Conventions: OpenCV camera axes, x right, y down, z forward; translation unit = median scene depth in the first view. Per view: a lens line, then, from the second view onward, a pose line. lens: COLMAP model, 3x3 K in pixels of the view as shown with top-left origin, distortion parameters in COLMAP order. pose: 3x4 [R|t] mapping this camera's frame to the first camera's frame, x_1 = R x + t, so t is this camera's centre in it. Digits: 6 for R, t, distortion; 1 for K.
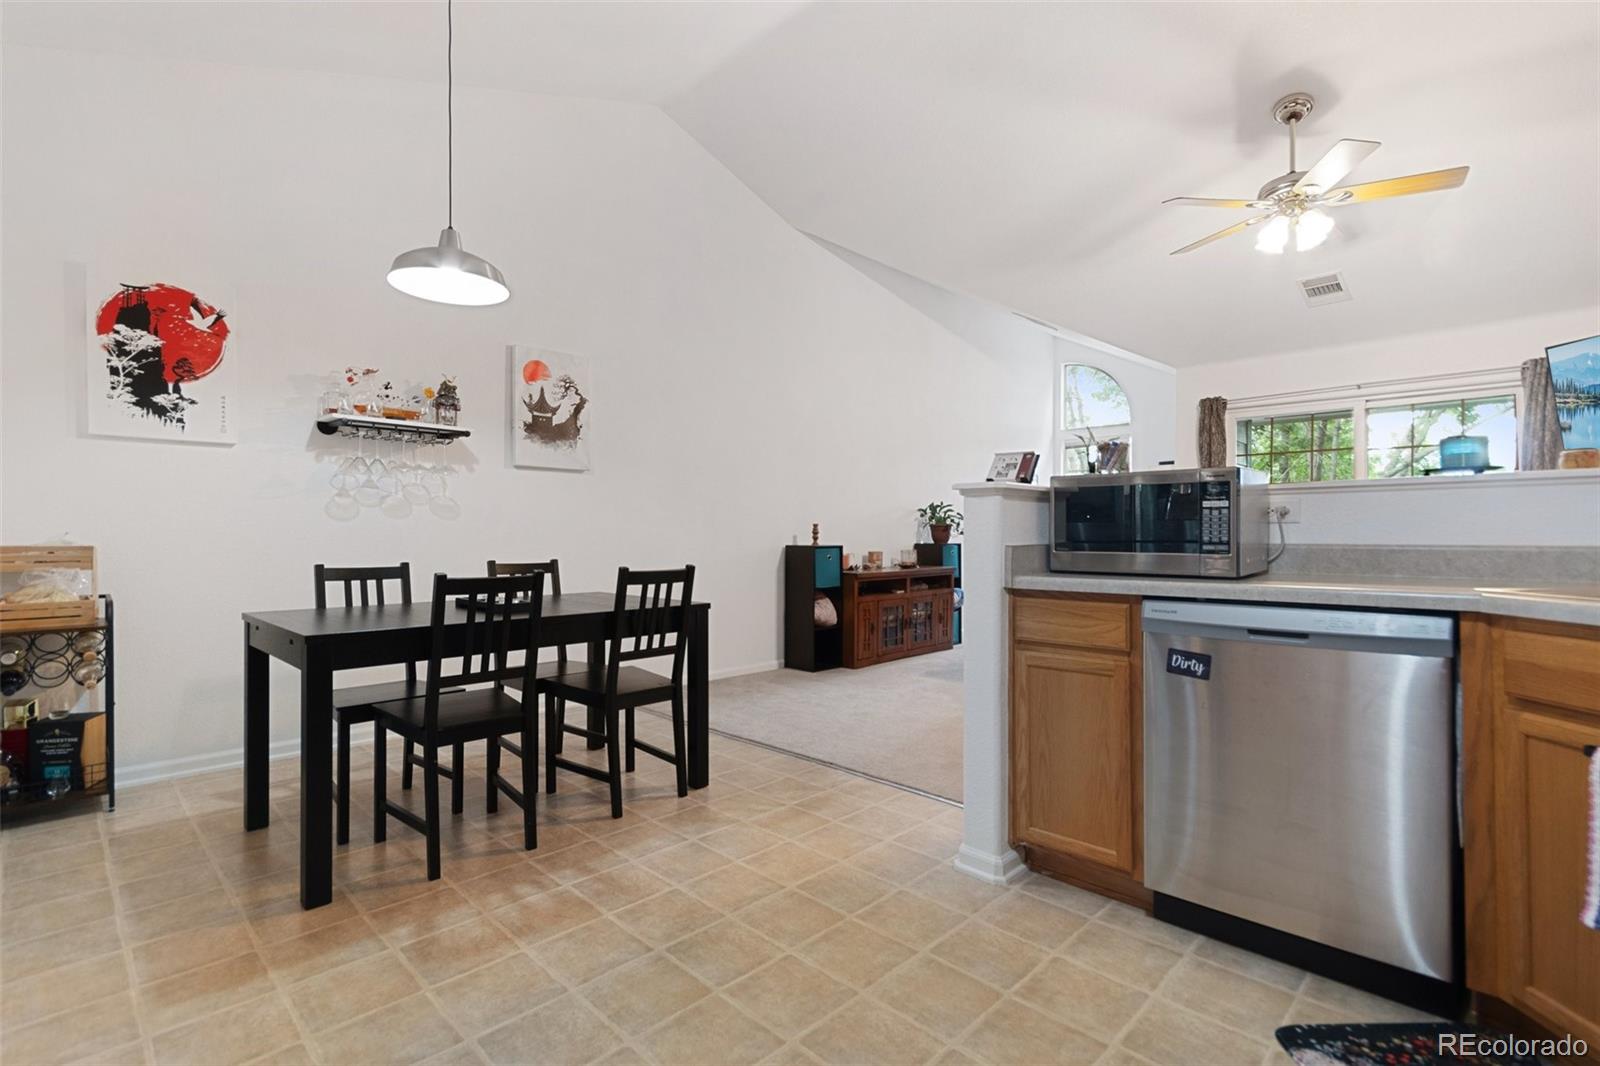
lens RADIAL K [[717.7, 0, 774.9], [0, 717.7, 539.7], [0, 0, 1]] dist [0.001452, 0.002243]
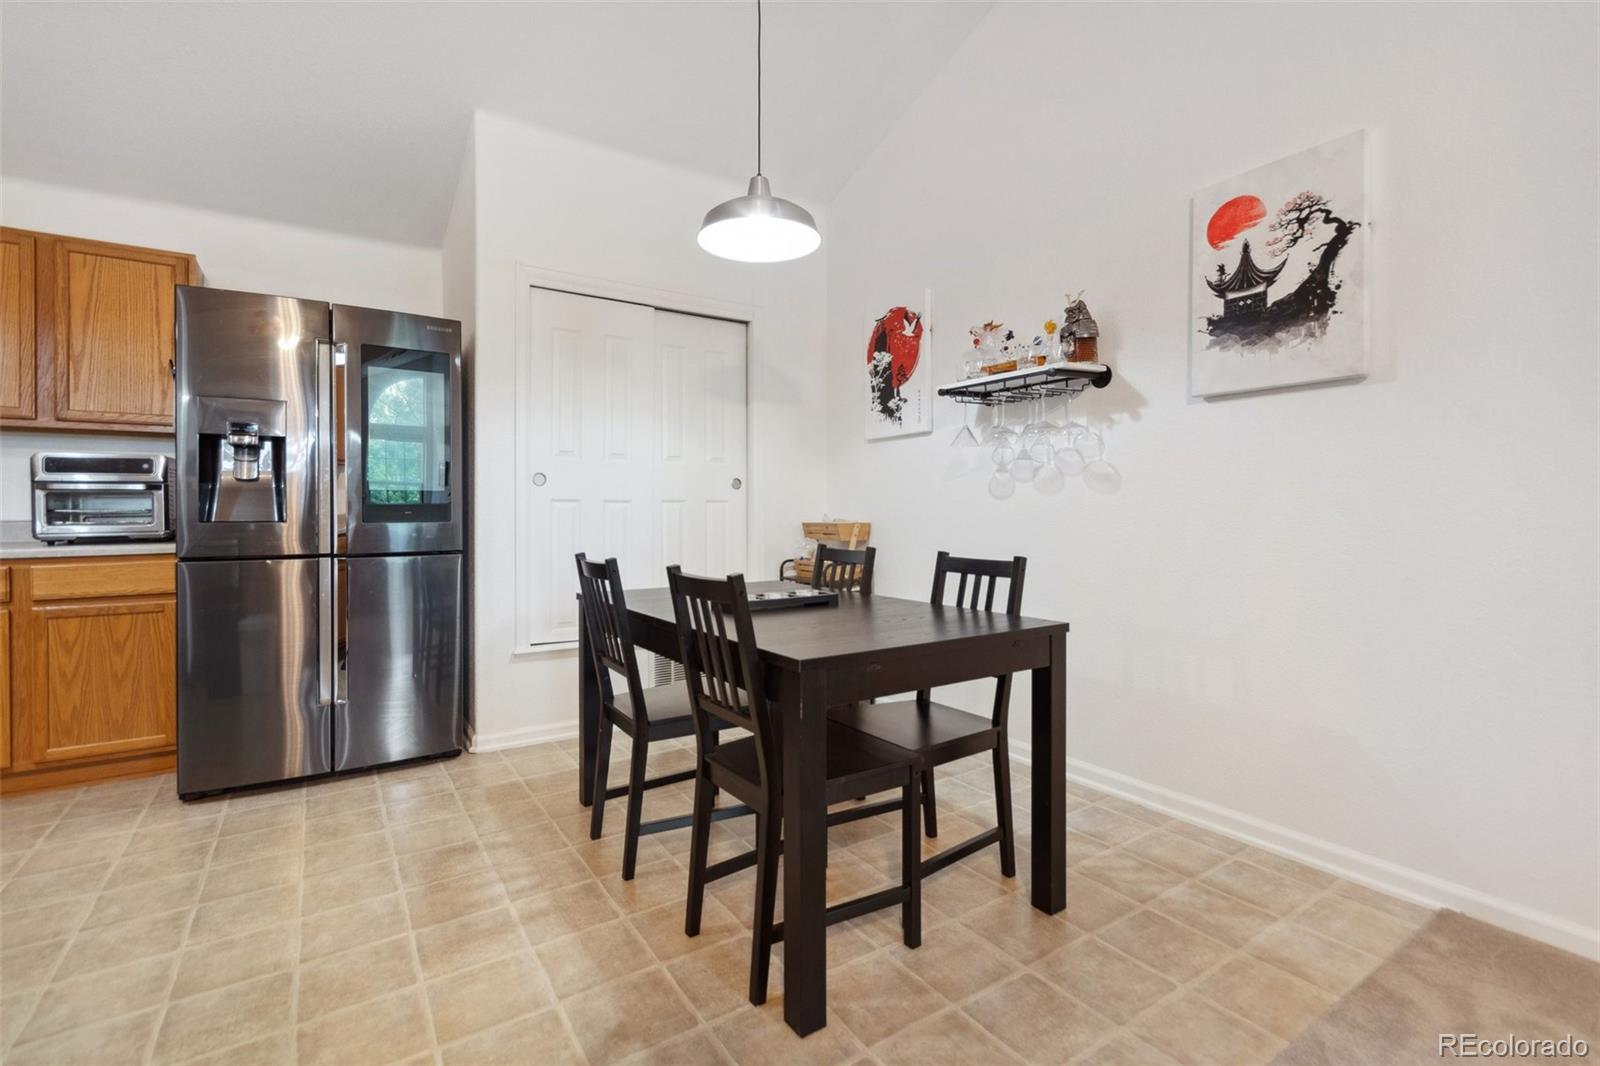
lens RADIAL K [[717.7, 0, 801.4], [0, 717.7, 517.1], [0, 0, 1]] dist [0.001452, 0.002243]
pose [[-0.177311, 0.006964, -0.984130, 0.365947], [-0.003436, 0.999964, 0.007695, -0.011489], [0.984149, 0.004746, -0.177280, 1.044234]]
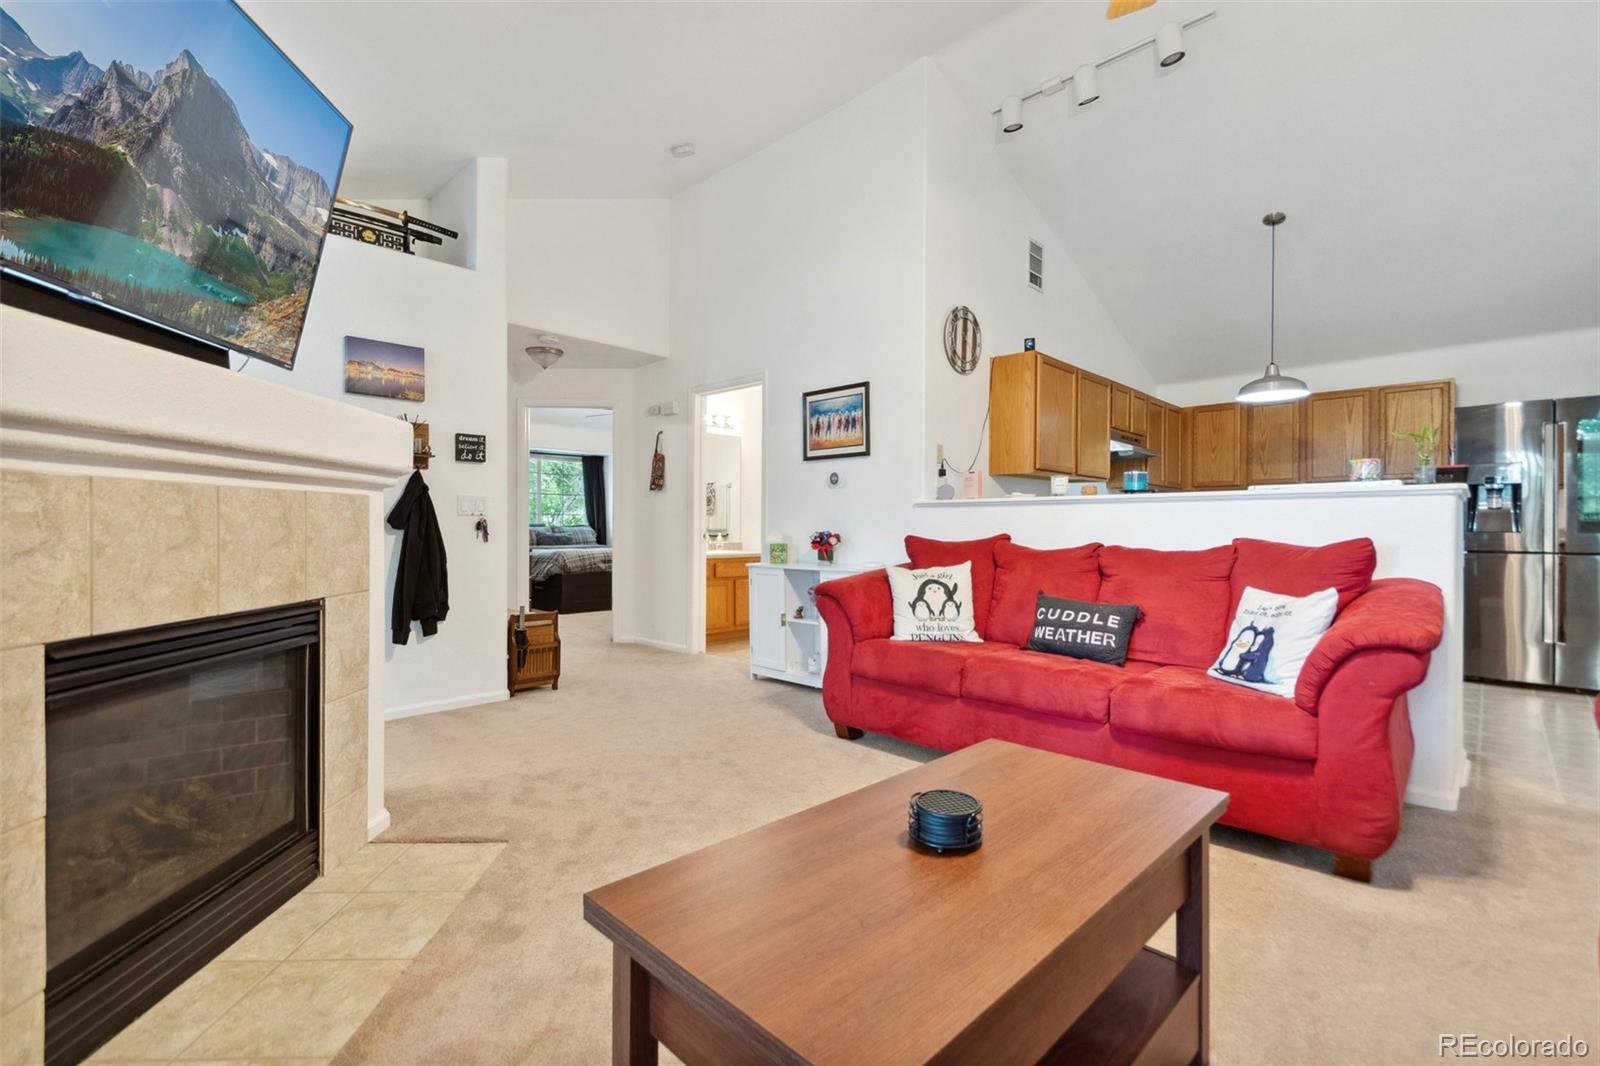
lens RADIAL K [[717.7, 0, 782.3], [0, 717.7, 530.4], [0, 0, 1]] dist [0.001452, 0.002243]
pose [[-0.999779, -0.002057, -0.020940, 1.215457], [-0.002287, 0.999938, 0.010929, -0.013892], [0.020916, 0.010974, -0.999721, 1.767119]]
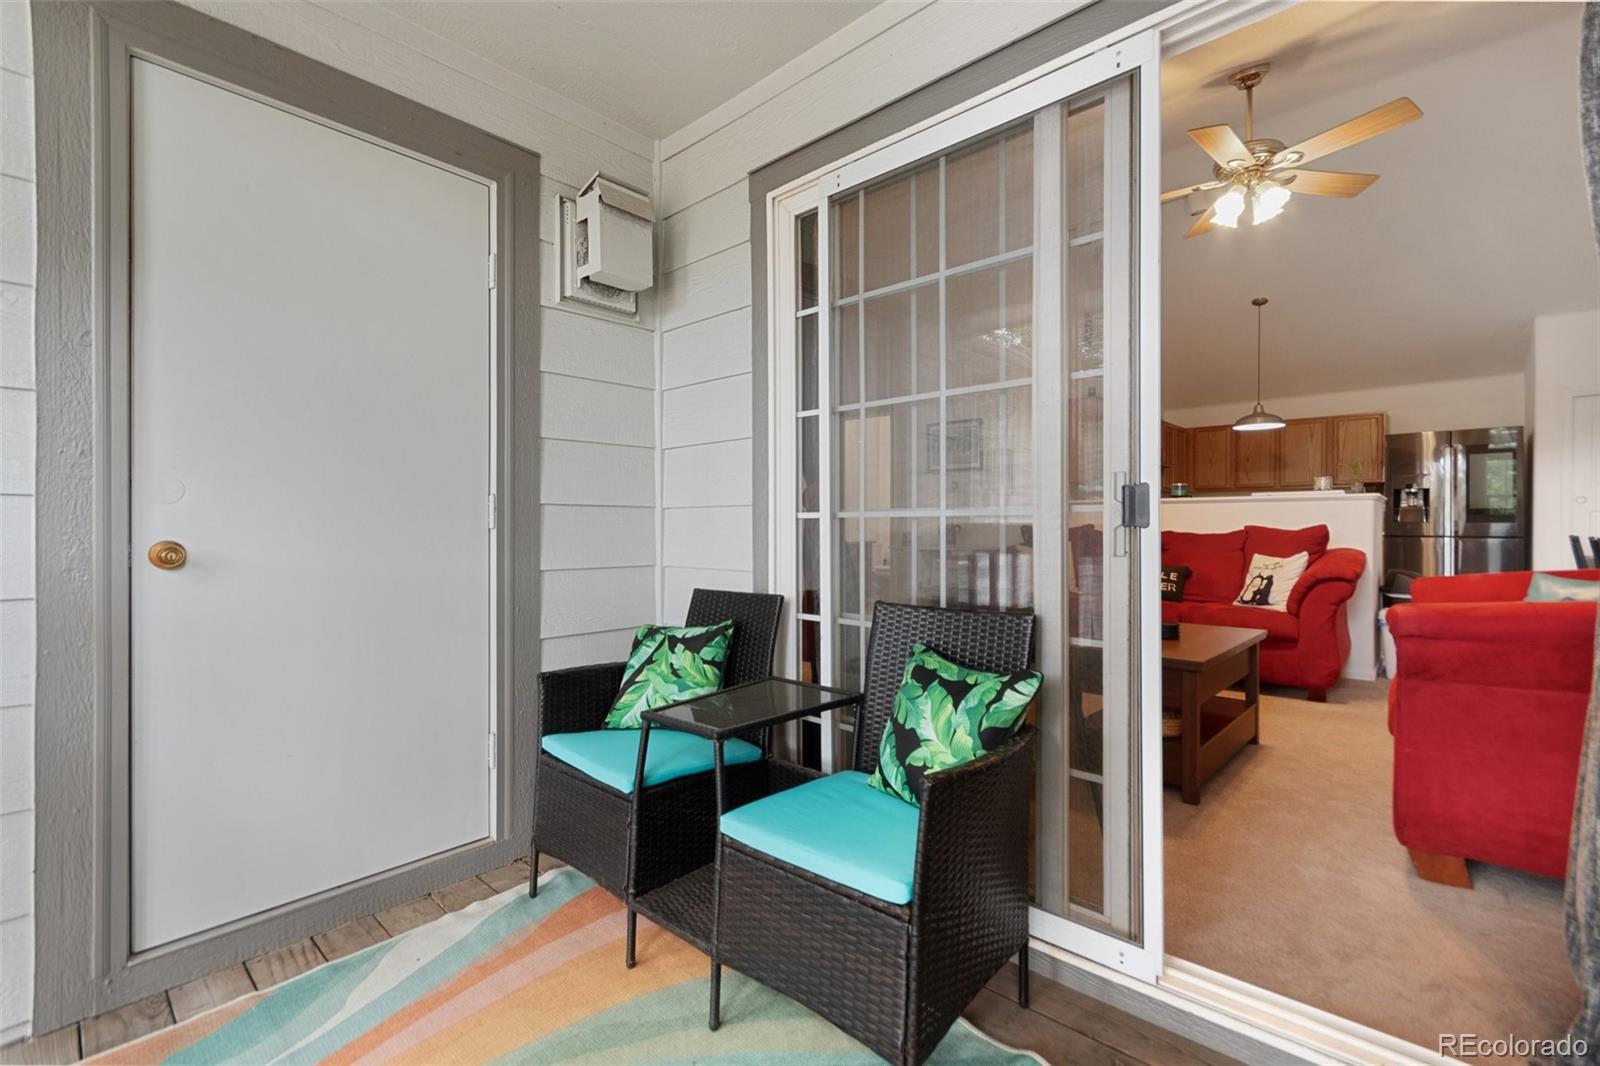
lens RADIAL K [[717.7, 0, 771.0], [0, 717.7, 524.7], [0, 0, 1]] dist [0.001452, 0.002243]
pose [[-0.998923, 0.000519, -0.046400, 1.726137], [0.000134, 0.999966, 0.008305, -0.009013], [0.046403, 0.008289, -0.998888, 2.373435]]
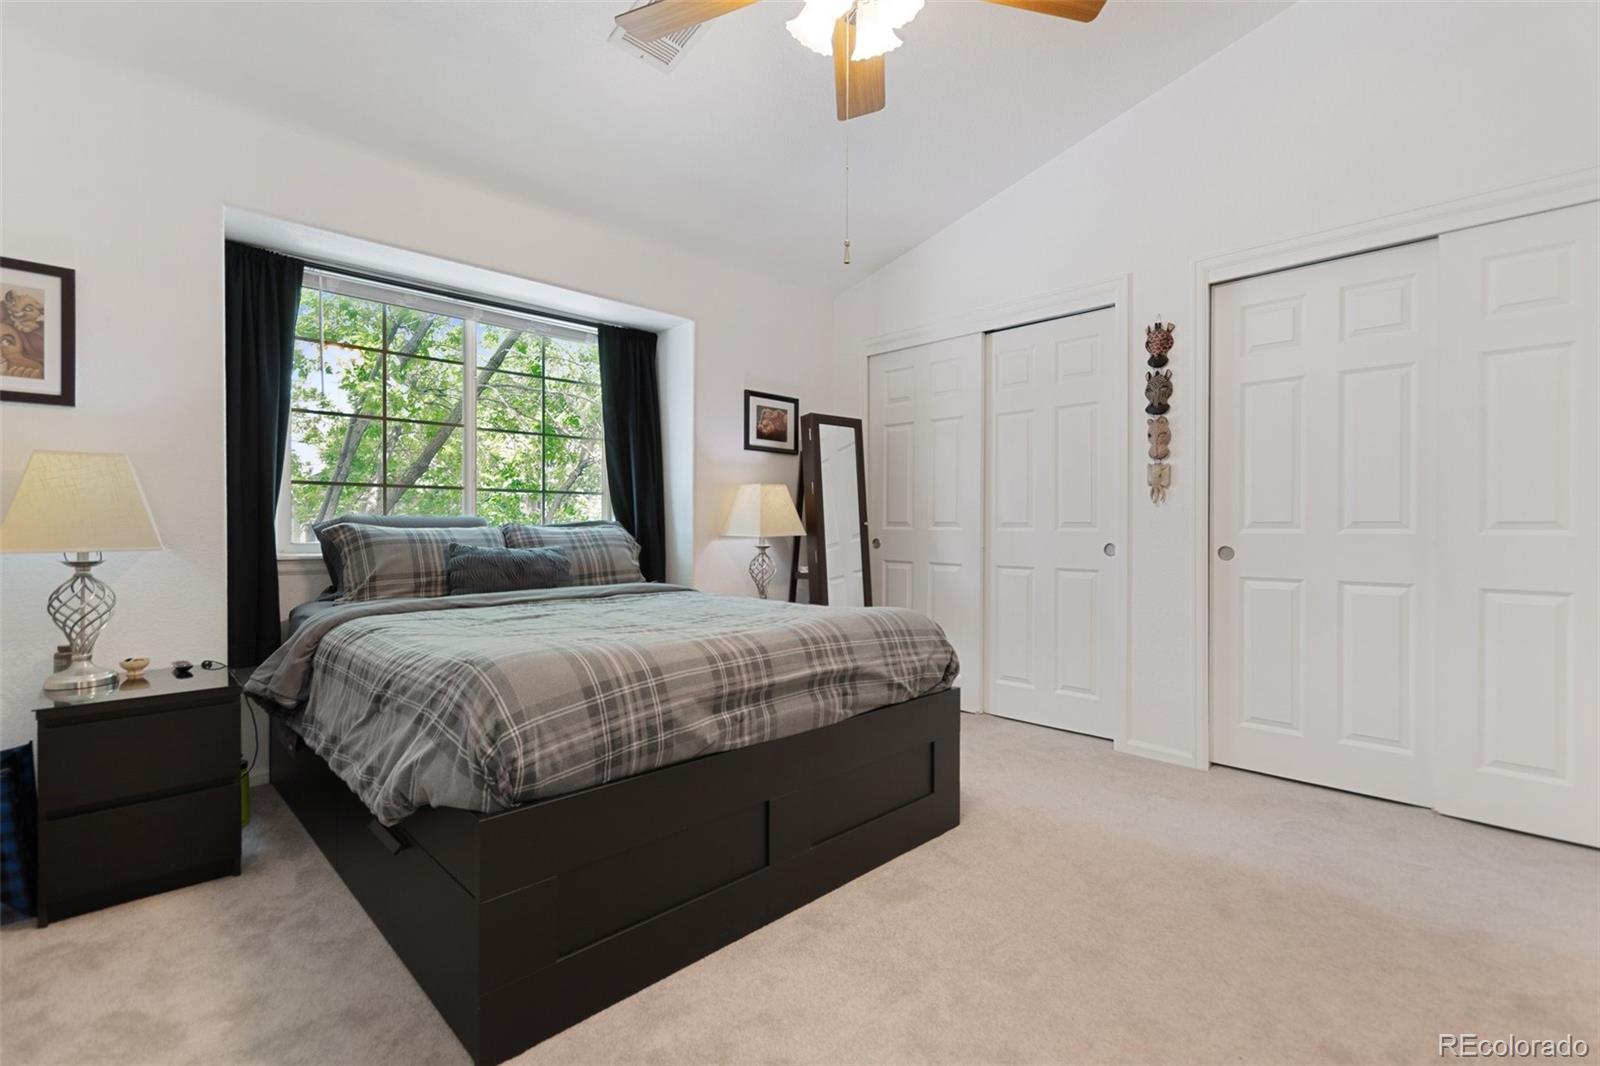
lens RADIAL K [[717.7, 0, 789.3], [0, 717.7, 532.3], [0, 0, 1]] dist [0.001452, 0.002243]
pose [[-0.999925, -0.002313, -0.012054, 1.817654], [-0.002484, 0.999896, 0.014184, 0.001209], [0.012020, 0.014213, -0.999827, -0.562715]]
